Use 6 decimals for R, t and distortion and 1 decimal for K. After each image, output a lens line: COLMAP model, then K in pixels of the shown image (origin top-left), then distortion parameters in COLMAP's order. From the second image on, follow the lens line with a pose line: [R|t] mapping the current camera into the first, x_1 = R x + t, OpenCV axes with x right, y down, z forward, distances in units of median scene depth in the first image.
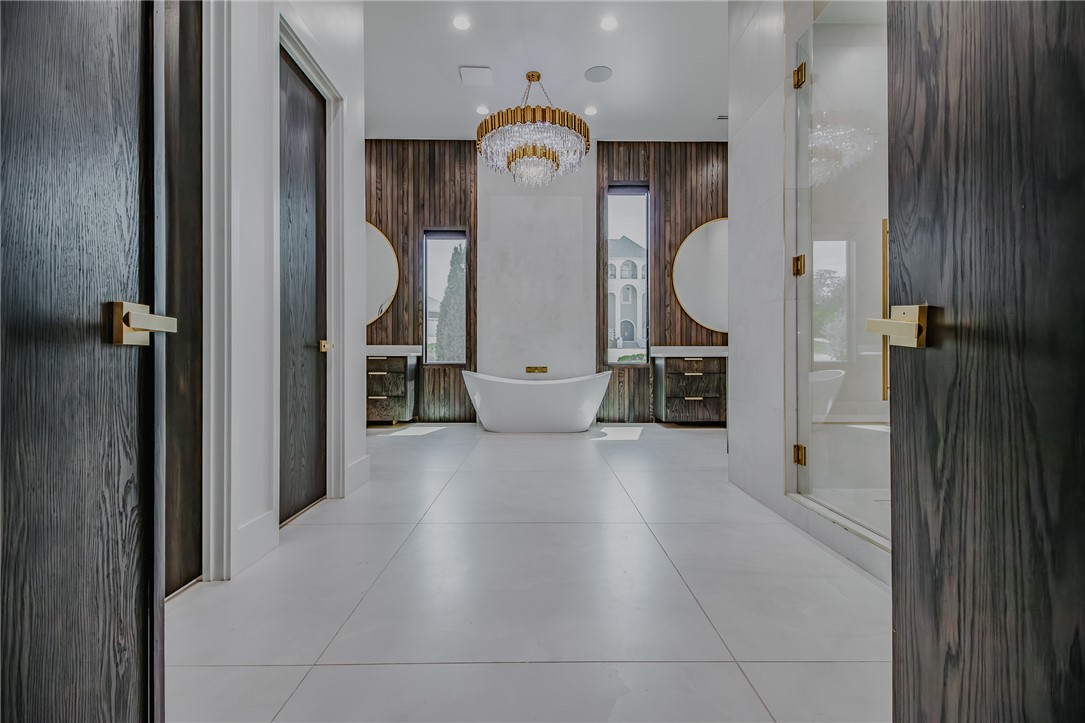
lens RADIAL K [[503.3, 0, 545.0], [0, 503.3, 361.4], [0, 0, 1]] dist [0.001795, -0.000425]
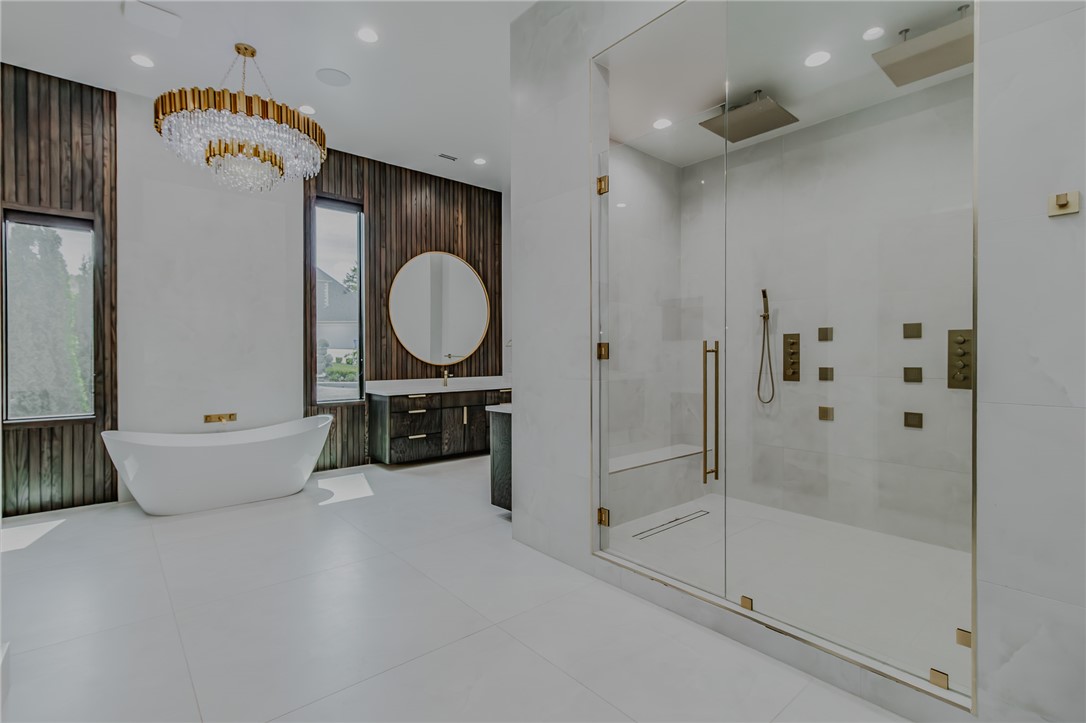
lens RADIAL K [[503.8, 0, 546.0], [0, 503.8, 356.5], [0, 0, 1]] dist [0.001795, -0.000425]
pose [[0.758163, -0.005415, 0.652043, -0.139902], [0.004668, 0.999985, 0.002877, -0.075862], [-0.652049, 0.000863, 0.758176, 0.091061]]
